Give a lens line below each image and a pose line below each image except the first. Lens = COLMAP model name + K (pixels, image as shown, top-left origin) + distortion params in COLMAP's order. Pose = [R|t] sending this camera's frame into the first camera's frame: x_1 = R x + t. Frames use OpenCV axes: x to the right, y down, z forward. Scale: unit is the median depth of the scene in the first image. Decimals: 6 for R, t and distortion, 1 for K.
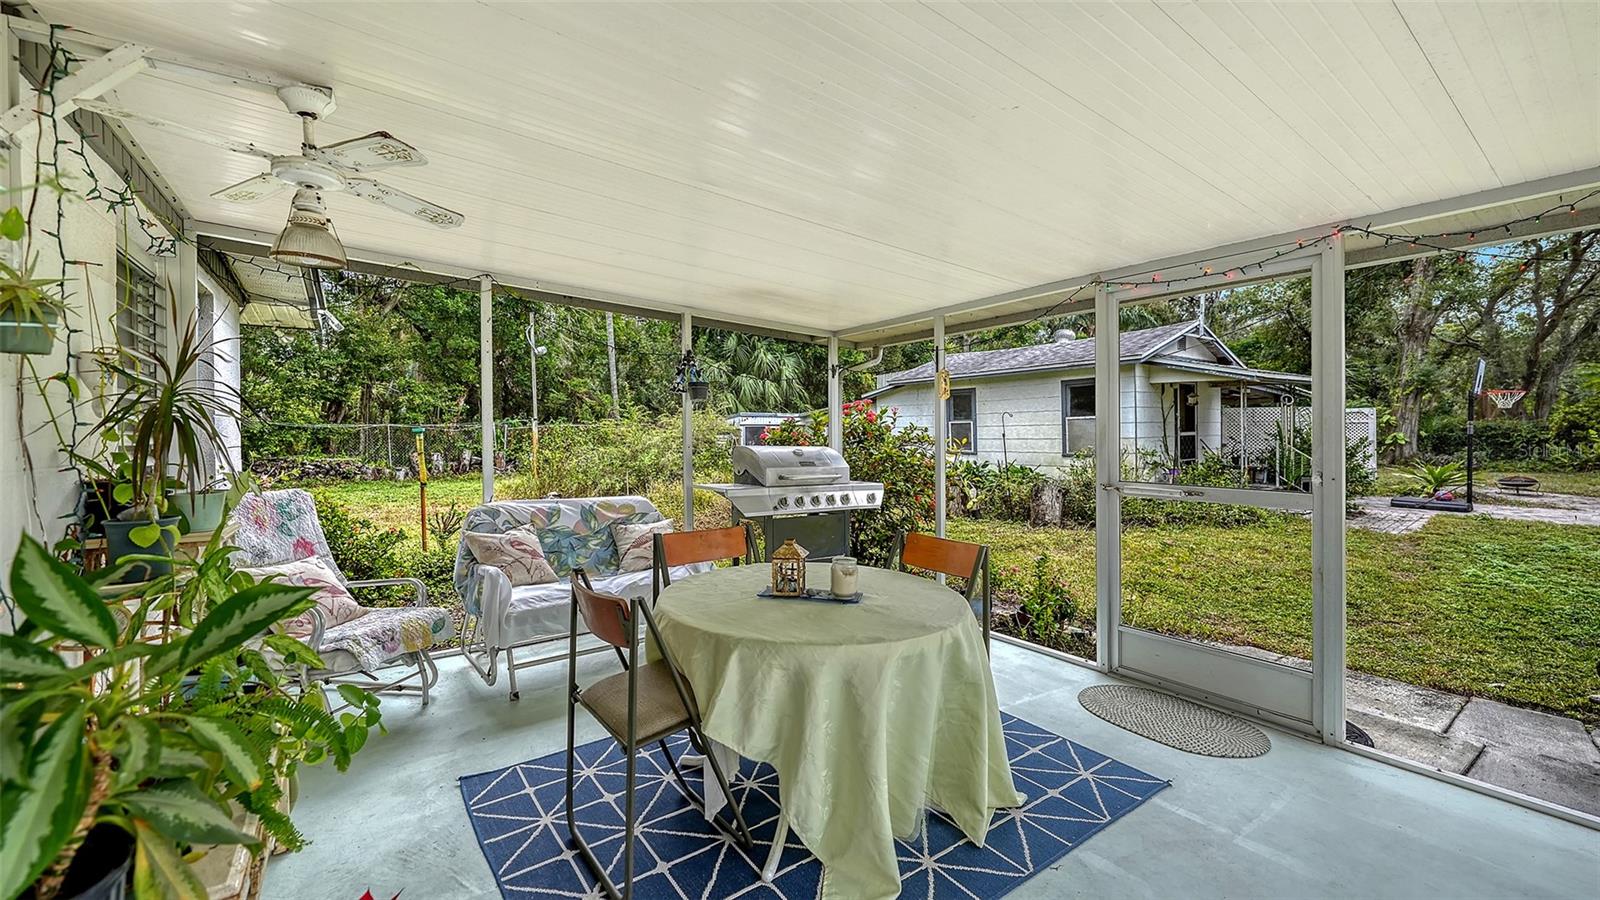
lens RADIAL K [[616.0, 0, 801.7], [0, 616.0, 440.1], [0, 0, 1]] dist [-0.011637, 0.000111]
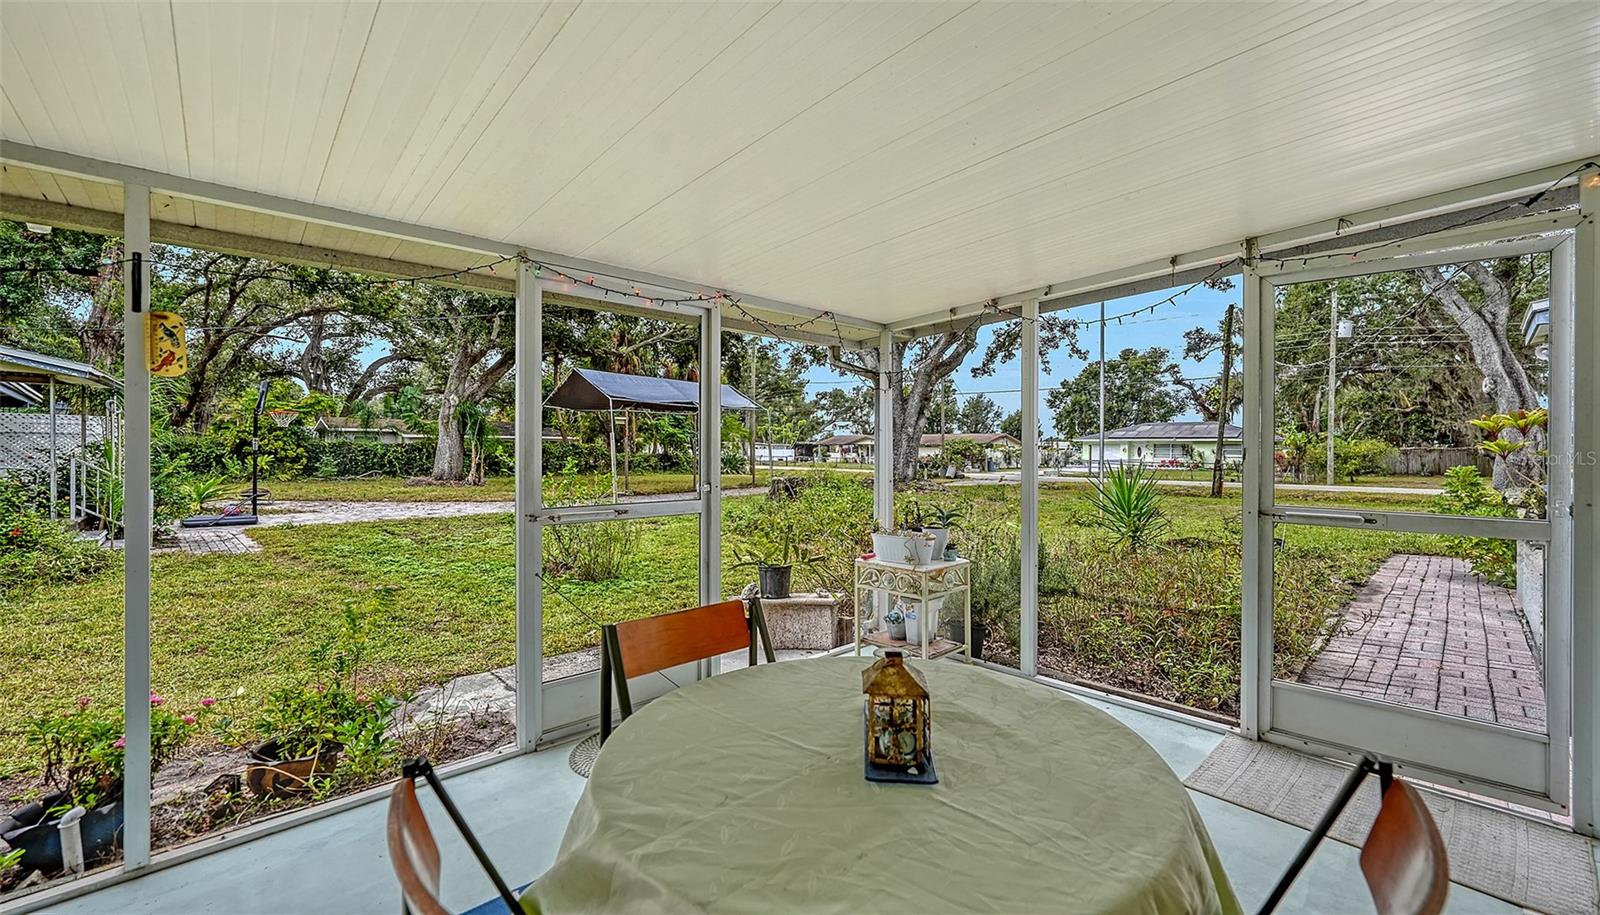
lens RADIAL K [[631.3, 0, 794.6], [0, 631.3, 452.4], [0, 0, 1]] dist [-0.001144, -0.000088]
pose [[-0.100855, -0.002324, 0.994898, -0.090983], [0.008412, 0.999960, 0.003188, -0.002251], [-0.994866, 0.008691, -0.100832, 0.187274]]
